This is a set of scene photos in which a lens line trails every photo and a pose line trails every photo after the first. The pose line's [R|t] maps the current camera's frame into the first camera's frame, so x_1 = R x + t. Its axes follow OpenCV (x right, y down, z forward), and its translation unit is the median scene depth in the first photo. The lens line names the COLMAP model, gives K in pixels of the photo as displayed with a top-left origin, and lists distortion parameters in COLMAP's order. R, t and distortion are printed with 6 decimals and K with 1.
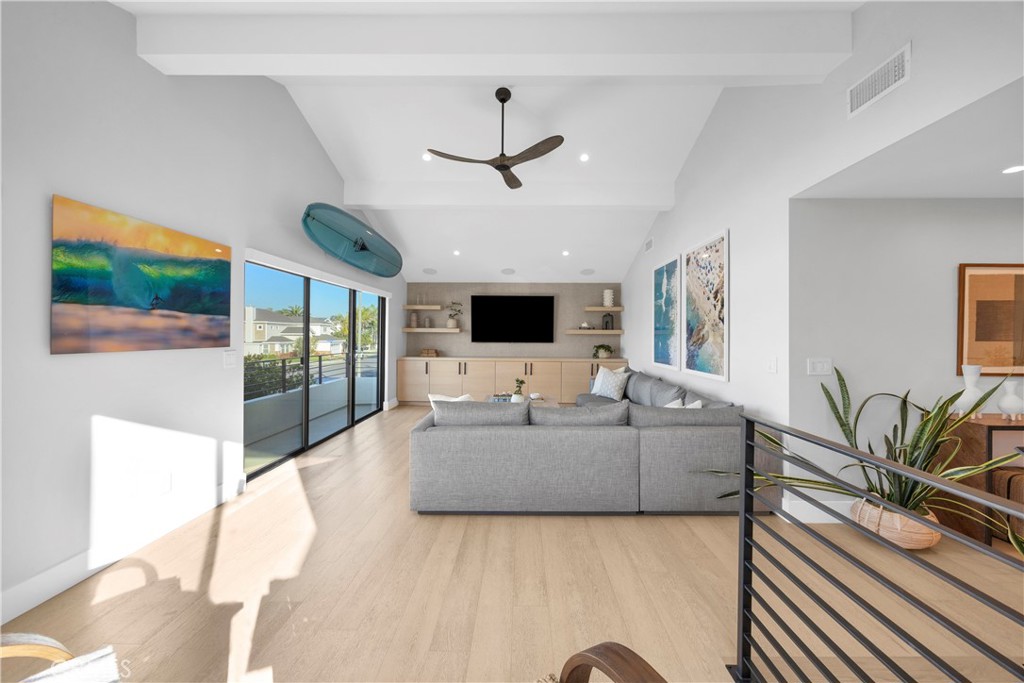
lens RADIAL K [[386.0, 0, 512.0], [0, 386.0, 341.5], [0, 0, 1]] dist [-0.001665, -0.000050]
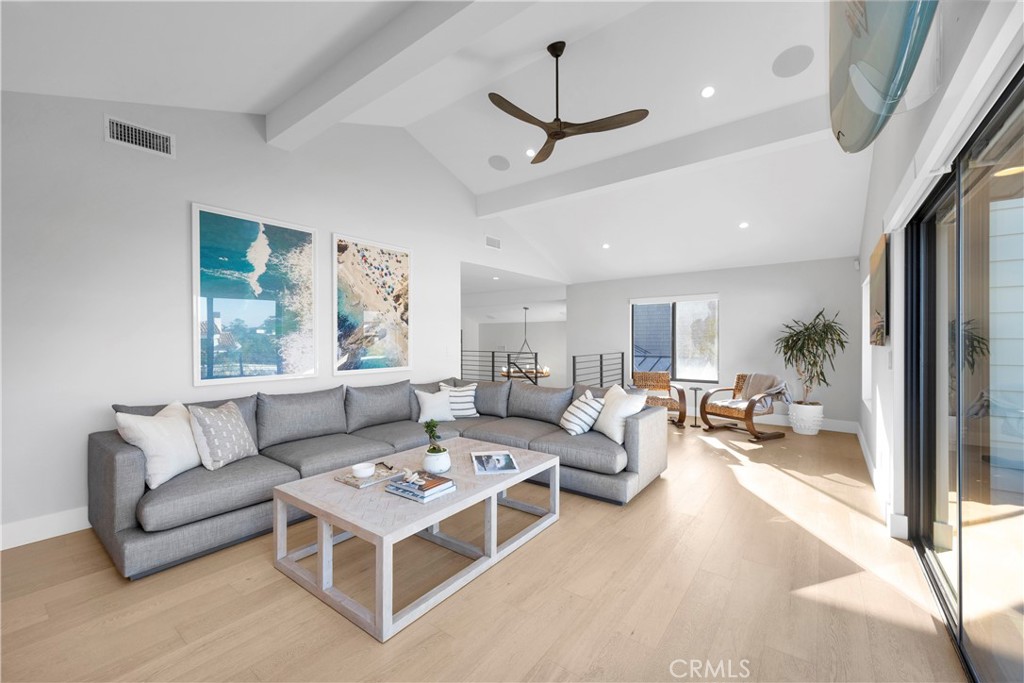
lens RADIAL K [[386.0, 0, 512.0], [0, 386.0, 341.5], [0, 0, 1]] dist [-0.001665, -0.000050]
pose [[-0.821874, -0.005491, 0.569643, -0.474456], [0.004689, 0.999854, 0.016402, -0.007930], [-0.569650, 0.016152, -0.821729, 1.941860]]
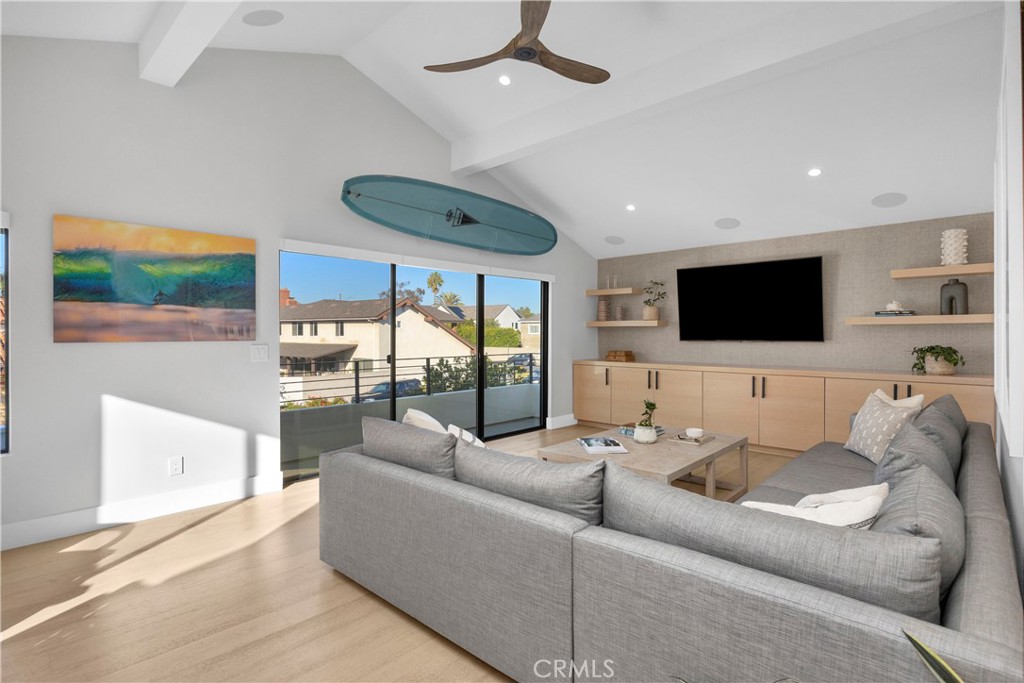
lens RADIAL K [[491.2, 0, 512.0], [0, 491.2, 341.5], [0, 0, 1]] dist [-0.011287, 0.000180]
pose [[0.749556, 0.002792, -0.661935, 0.532592], [-0.005146, 0.999985, -0.001609, 0.013676], [0.661921, 0.004612, 0.749559, 0.442846]]
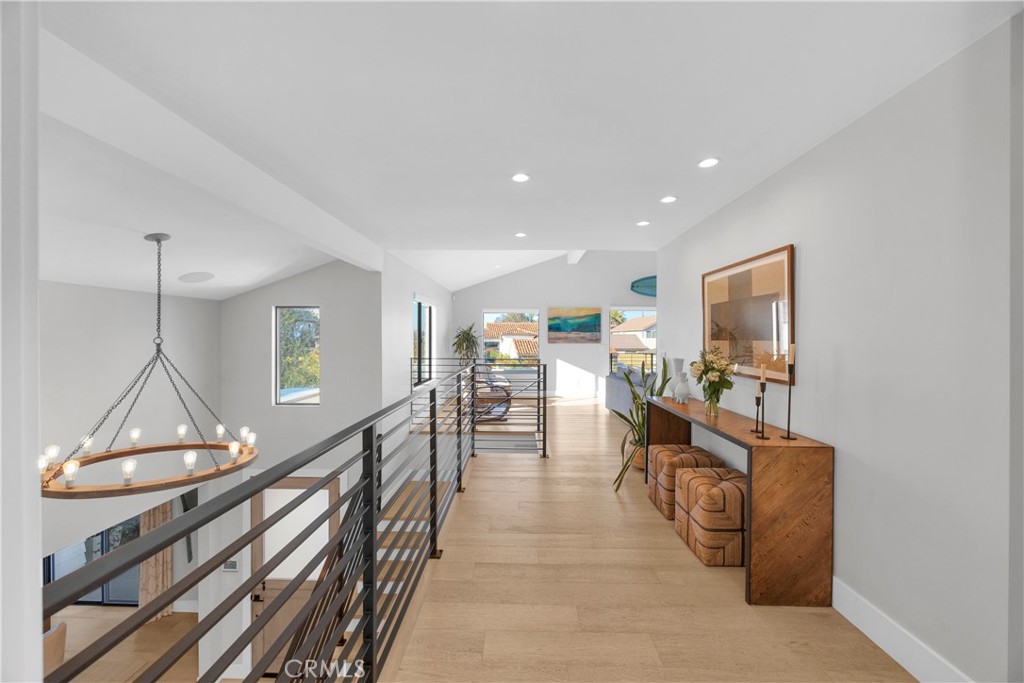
lens RADIAL K [[386.0, 0, 512.0], [0, 386.0, 341.5], [0, 0, 1]] dist [-0.001665, -0.000050]
pose [[-0.013686, 0.000054, -0.999906, 1.880503], [-0.019836, 0.999803, 0.000326, 0.010853], [0.999710, 0.019838, -0.013683, 0.350001]]
